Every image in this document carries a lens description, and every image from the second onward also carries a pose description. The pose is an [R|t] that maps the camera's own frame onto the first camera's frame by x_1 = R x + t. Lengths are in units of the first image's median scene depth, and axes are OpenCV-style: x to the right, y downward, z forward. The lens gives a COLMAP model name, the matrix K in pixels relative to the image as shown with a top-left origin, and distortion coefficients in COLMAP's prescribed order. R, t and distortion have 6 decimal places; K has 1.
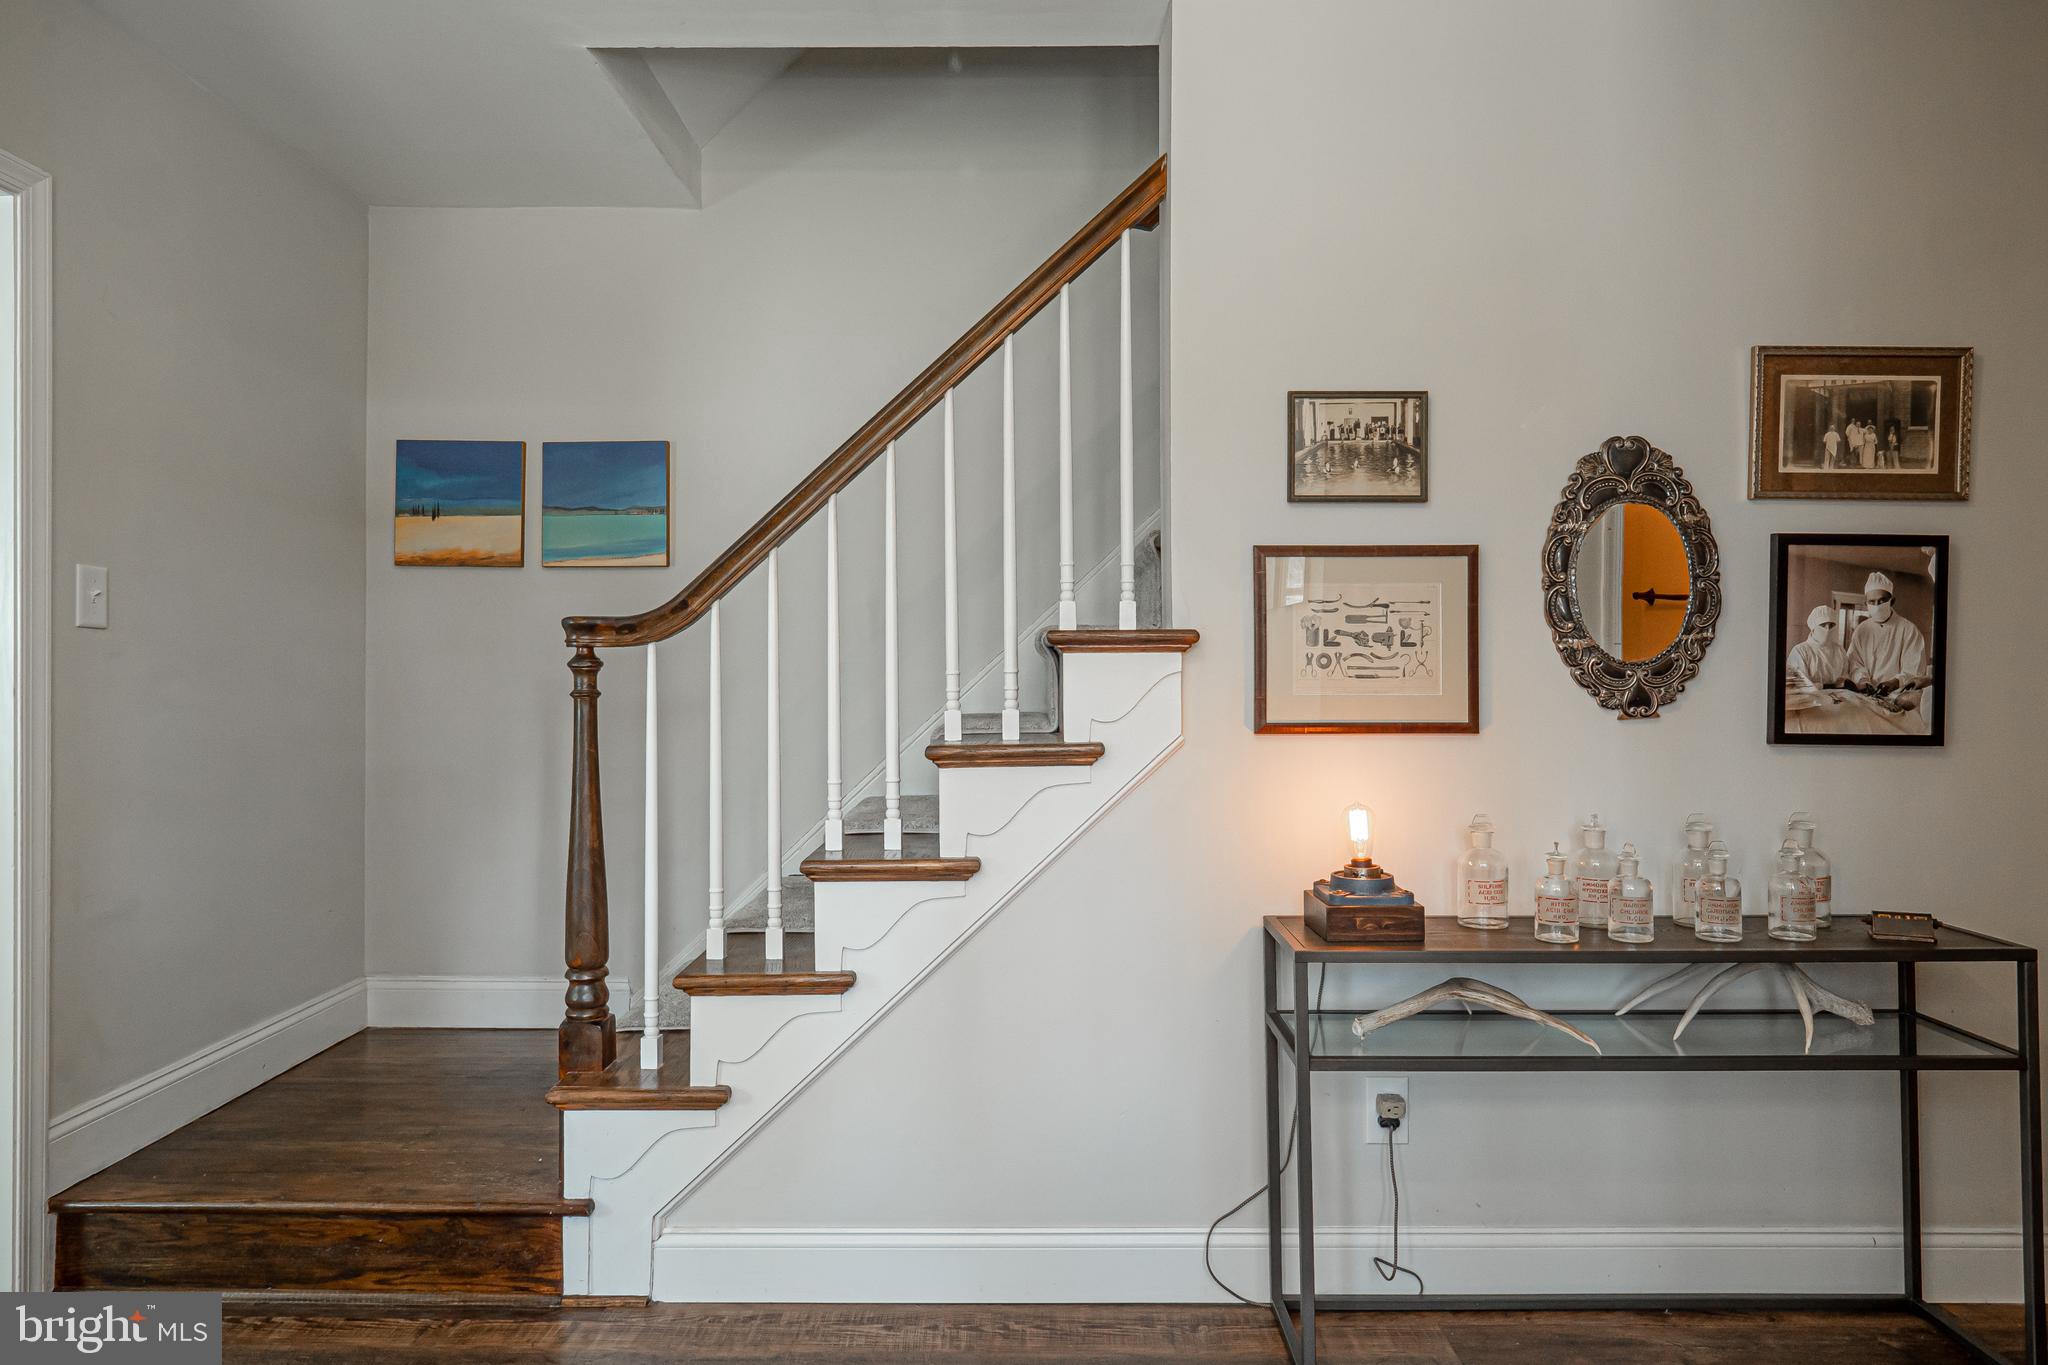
lens RADIAL K [[1303.0, 0, 1013.7], [0, 1303.0, 673.8], [0, 0, 1]] dist [0.012003, -0.001799]
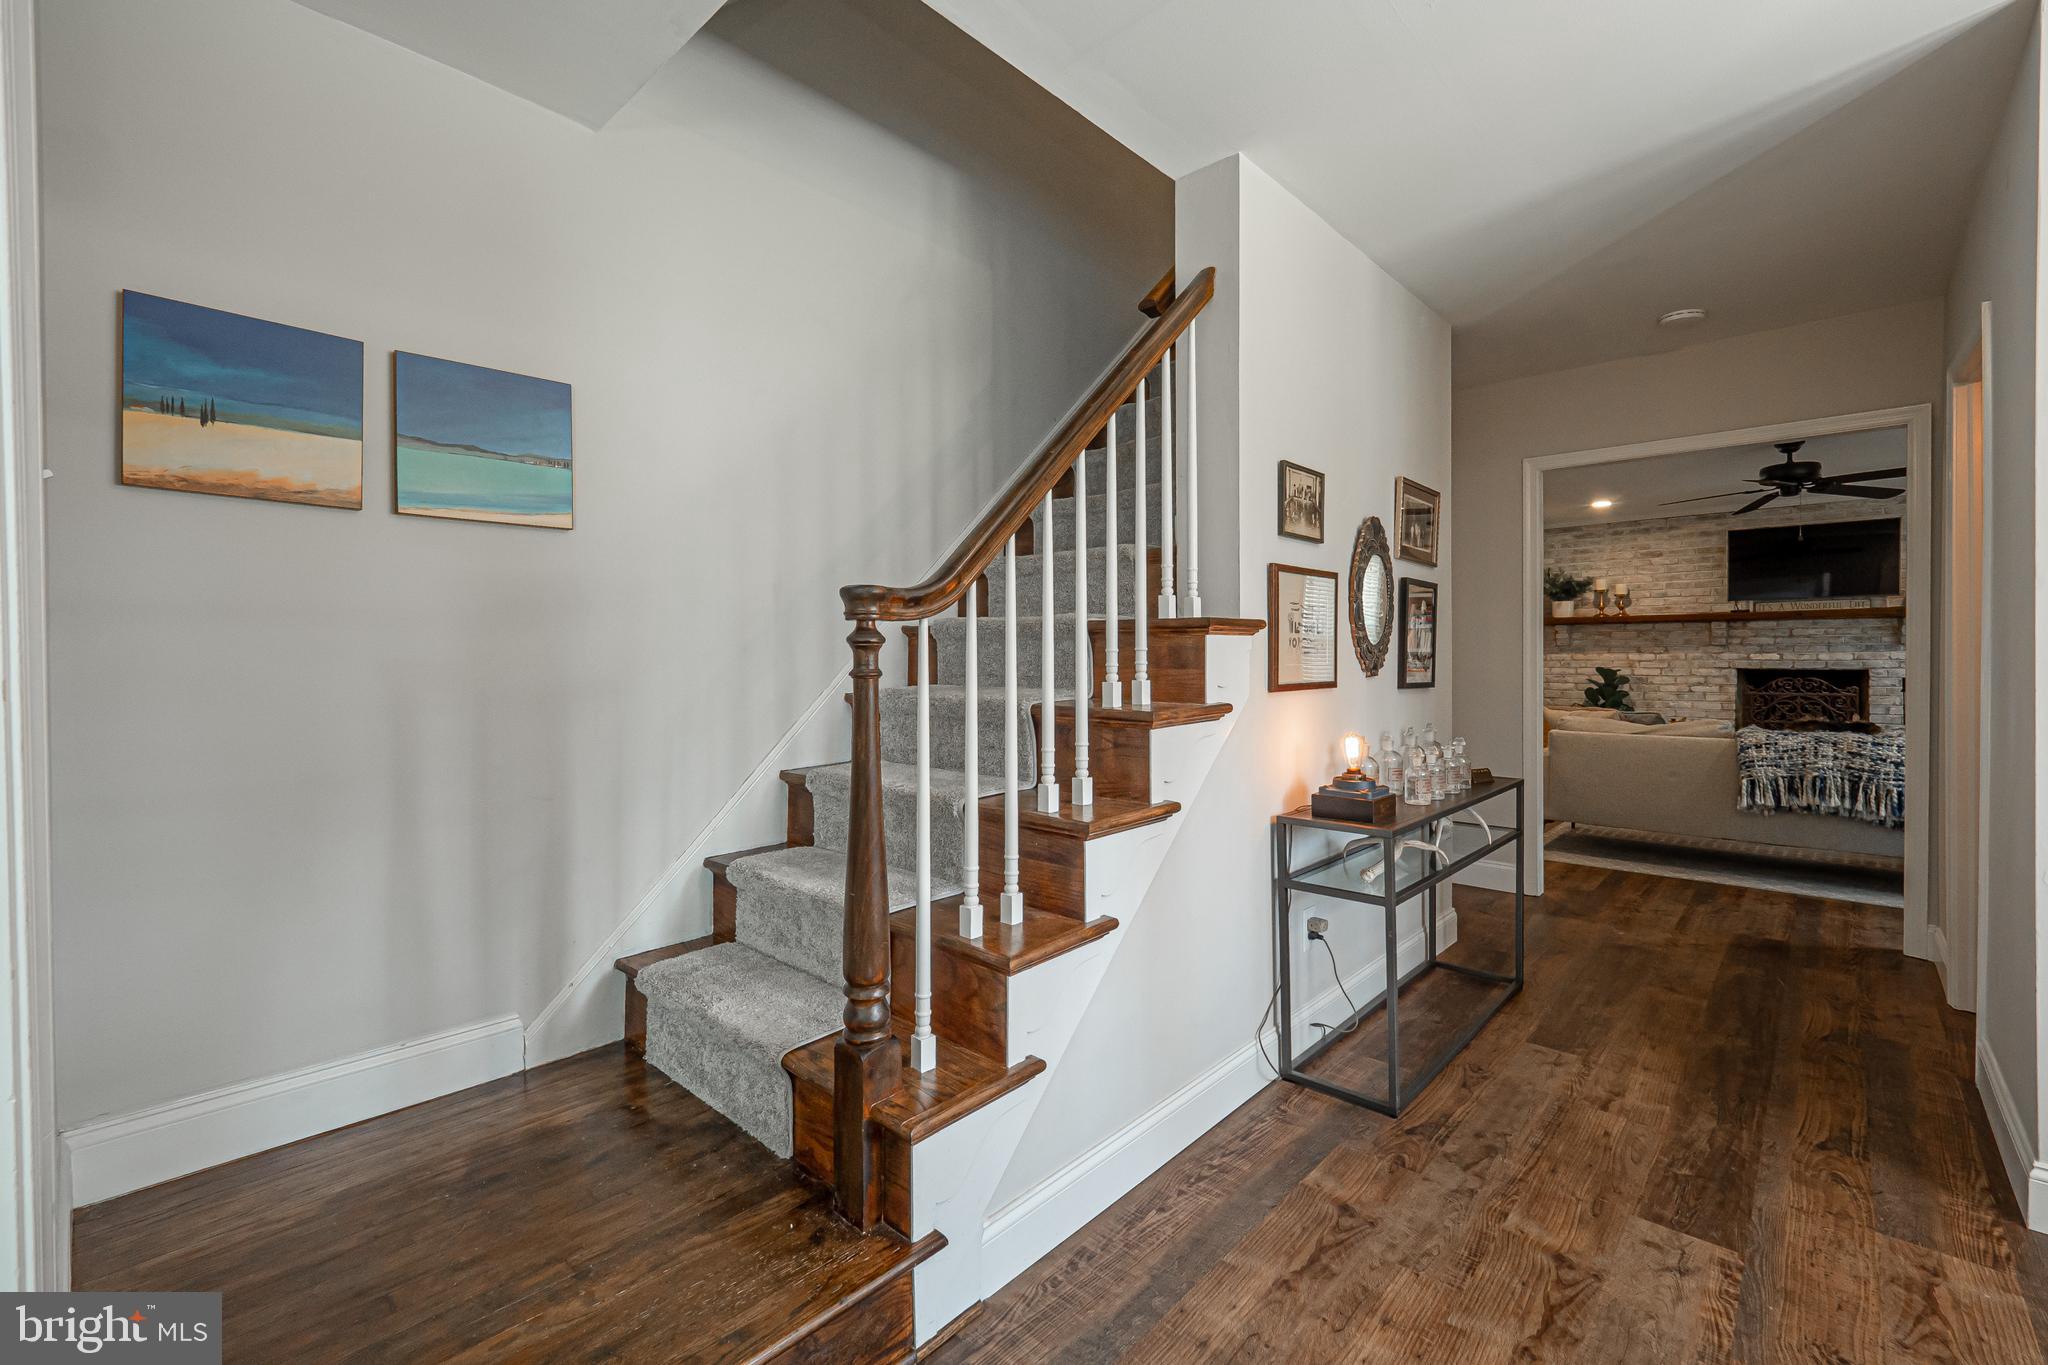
lens RADIAL K [[888.5, 0, 1015.6], [0, 888.5, 671.1], [0, 0, 1]] dist [0.005526, 0.001244]
pose [[0.667846, -0.015235, 0.744143, -0.712751], [0.003000, 0.999837, 0.017778, 0.003625], [-0.744293, -0.009641, 0.667783, 0.528305]]
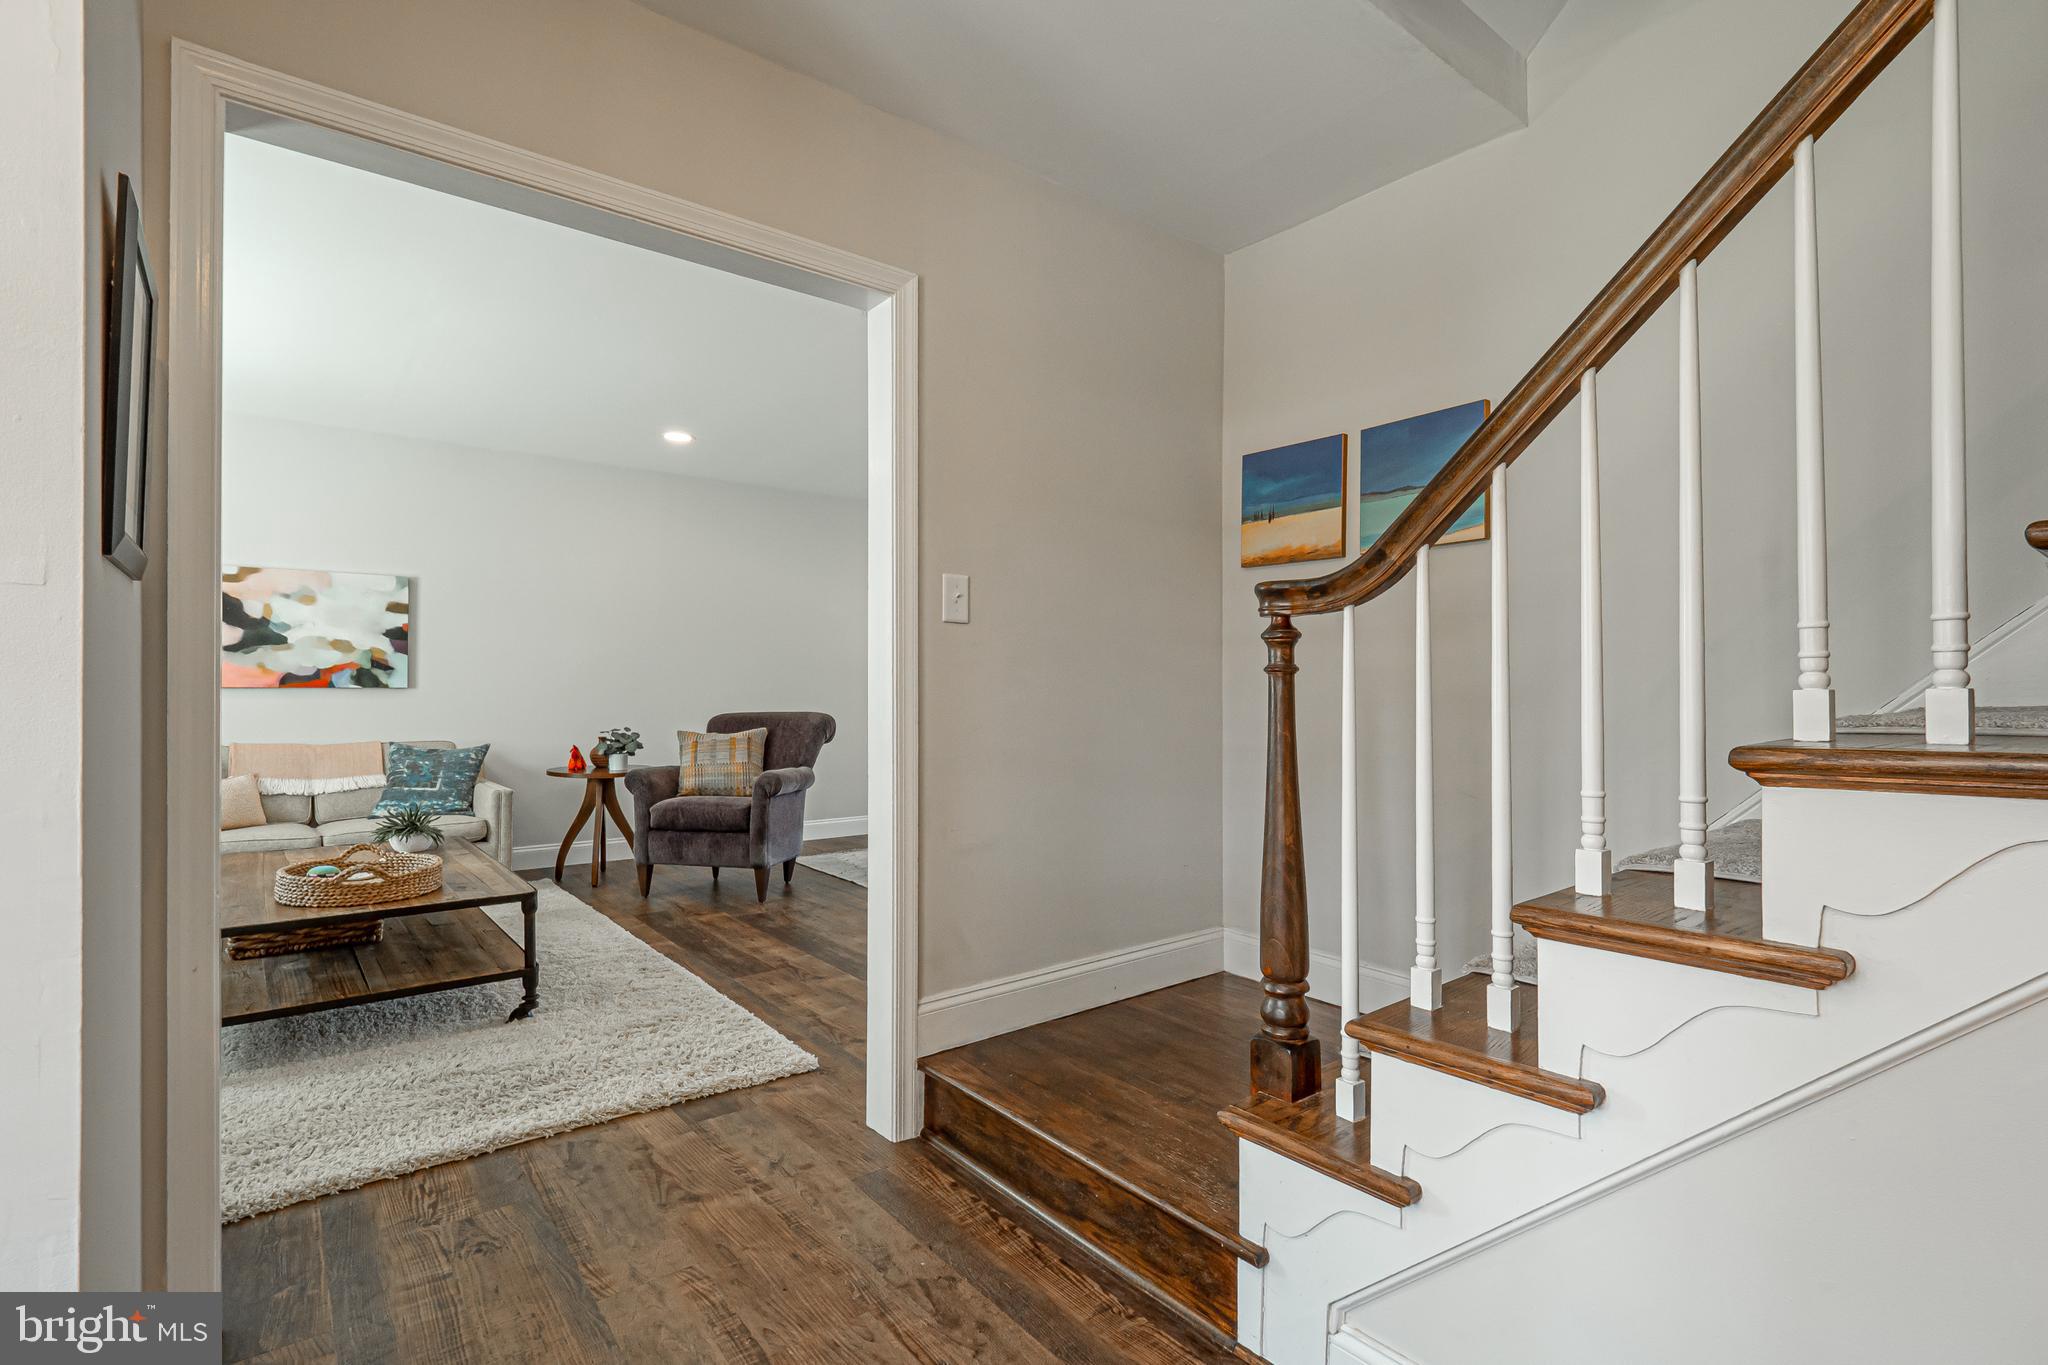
lens RADIAL K [[960.1, 0, 1005.8], [0, 960.1, 688.6], [0, 0, 1]] dist [-0.006577, -0.001529]
pose [[0.626002, 0.002494, -0.779817, 0.061999], [-0.000024, 0.999995, 0.003178, 0.026761], [0.779821, -0.001971, 0.625999, 0.454395]]
